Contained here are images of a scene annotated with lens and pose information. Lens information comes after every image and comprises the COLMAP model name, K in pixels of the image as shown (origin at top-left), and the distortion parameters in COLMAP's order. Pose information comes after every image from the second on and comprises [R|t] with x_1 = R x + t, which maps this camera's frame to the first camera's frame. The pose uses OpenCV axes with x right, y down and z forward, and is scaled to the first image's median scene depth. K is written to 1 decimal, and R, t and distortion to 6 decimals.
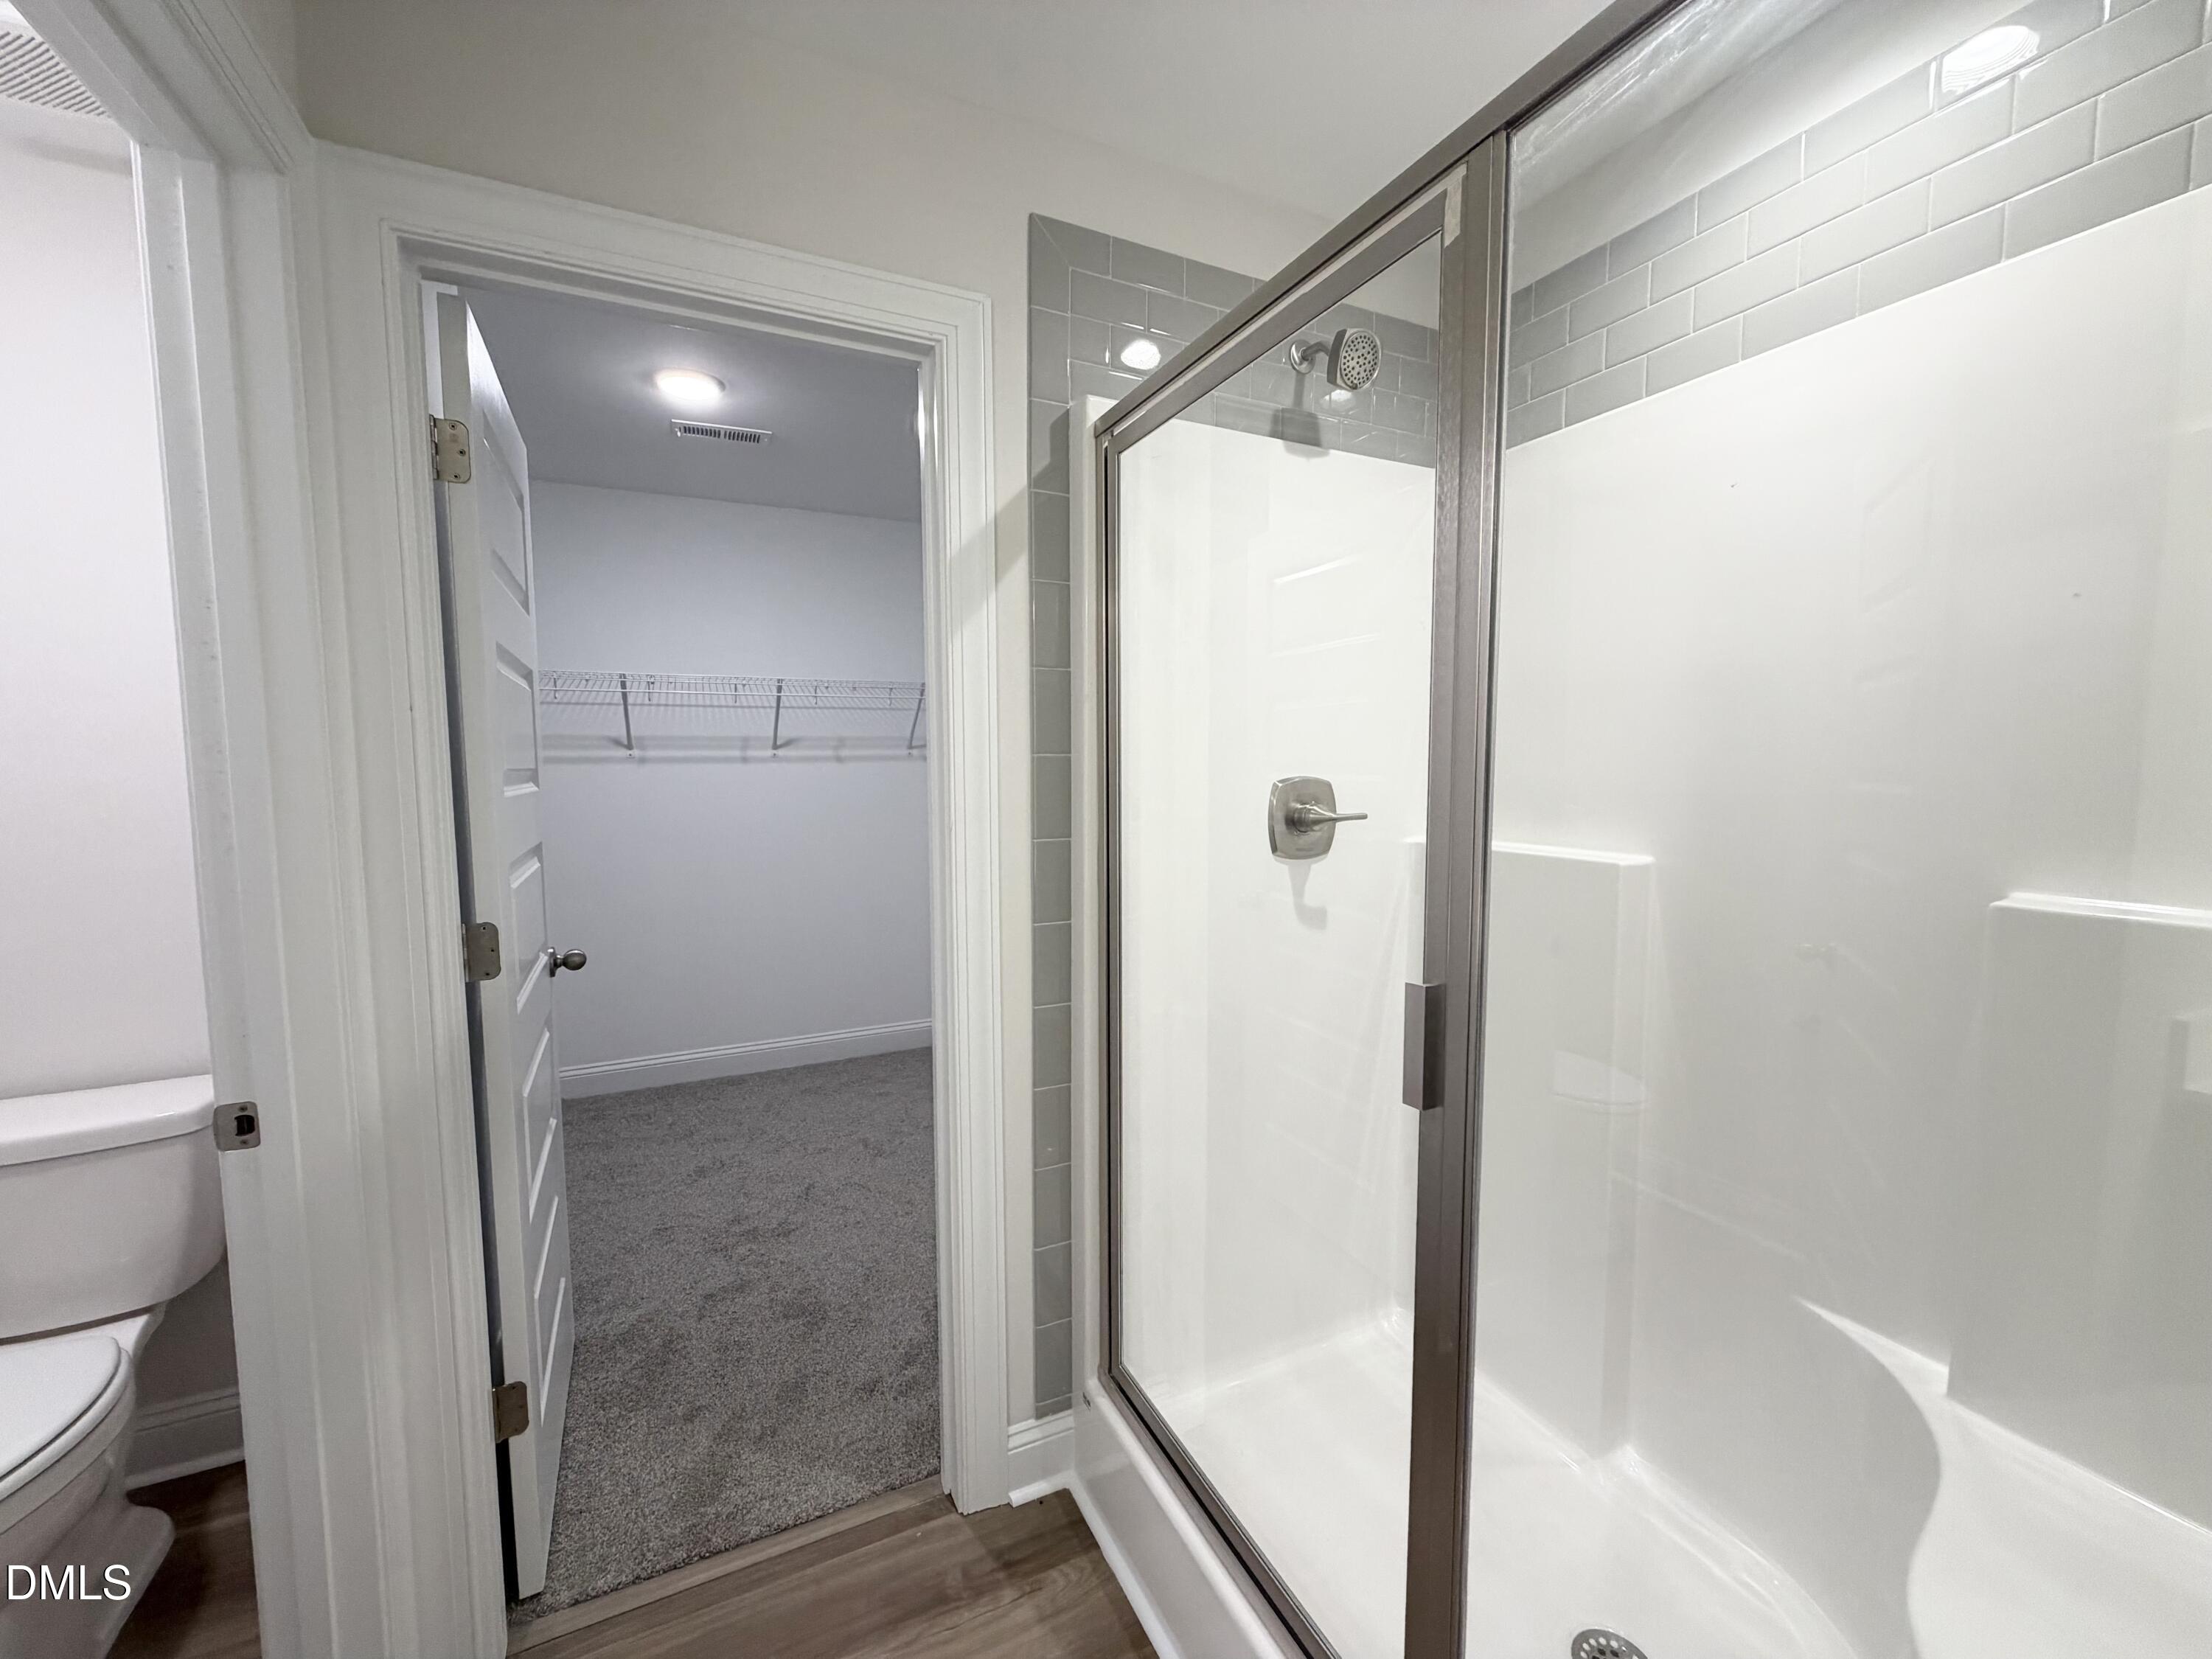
lens RADIAL K [[876.7, 0, 1101.3], [0, 876.7, 828.3], [0, 0, 1]] dist [-0.000524, -0.000057]
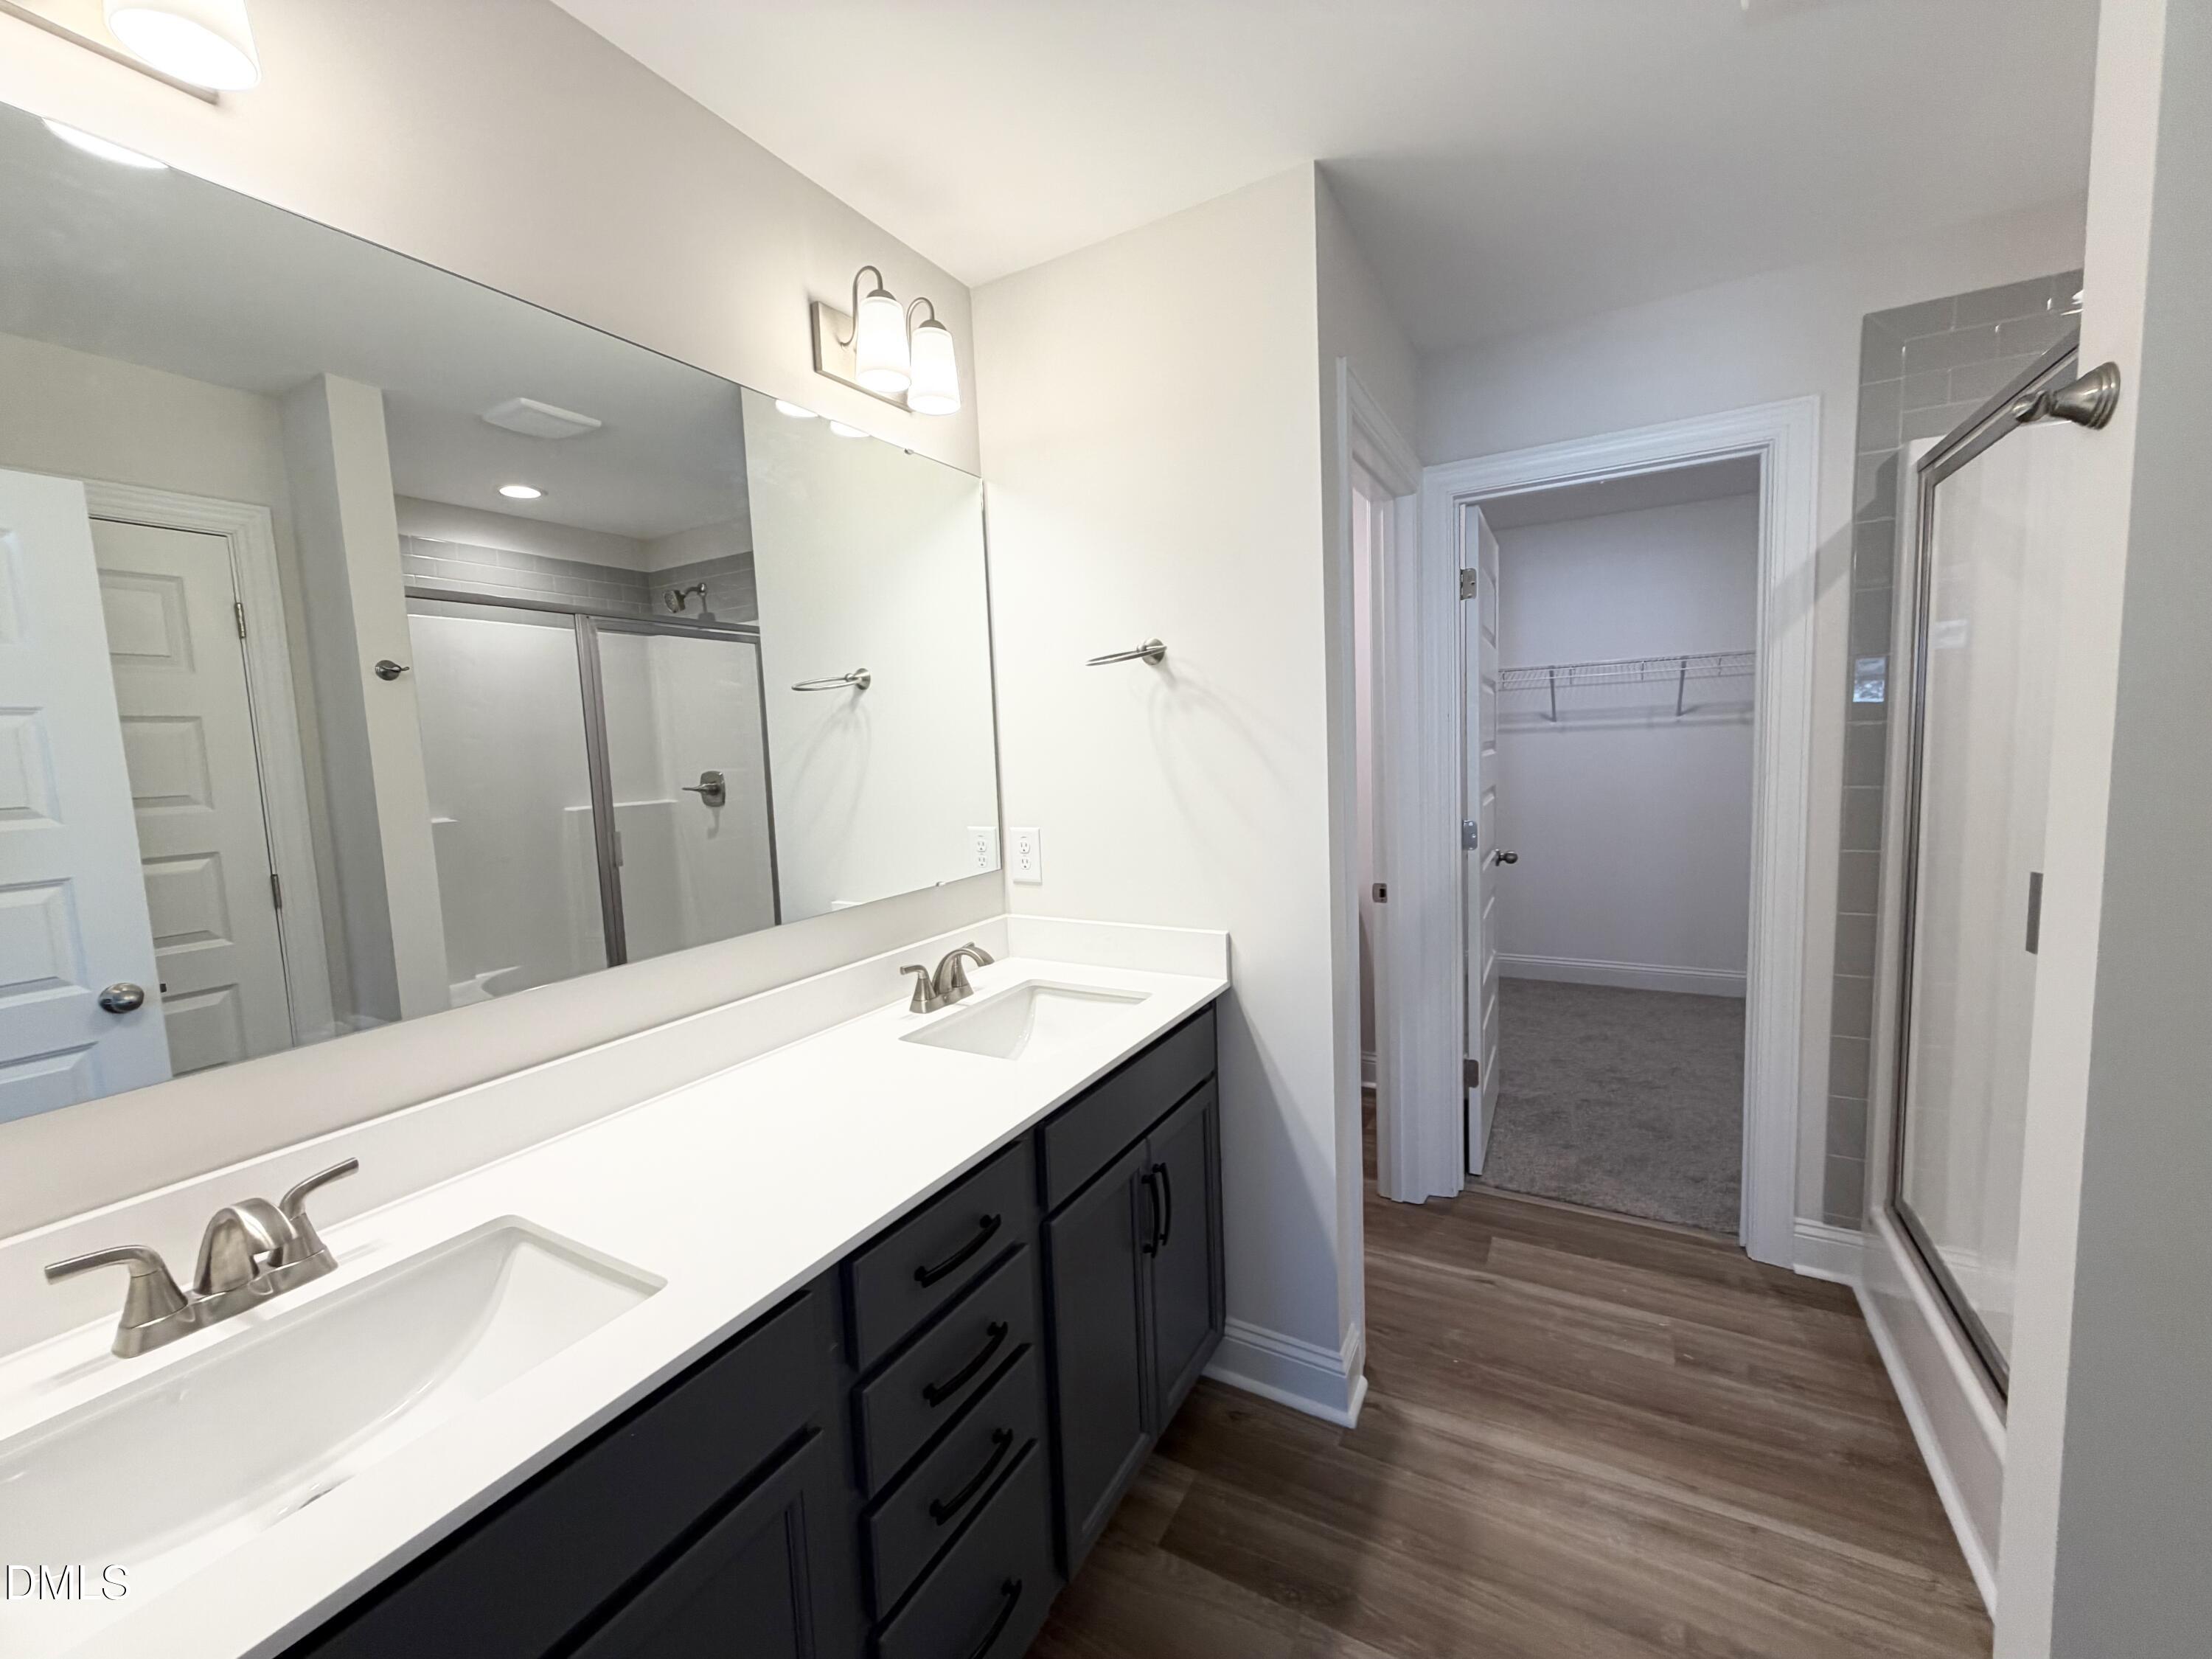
lens RADIAL K [[876.7, 0, 1101.3], [0, 876.7, 828.3], [0, 0, 1]] dist [-0.000524, -0.000057]
pose [[0.562928, 0.058266, -0.824450, 0.369390], [-0.023187, 0.998233, 0.054715, 0.028831], [0.826181, -0.011684, 0.563284, -0.647794]]
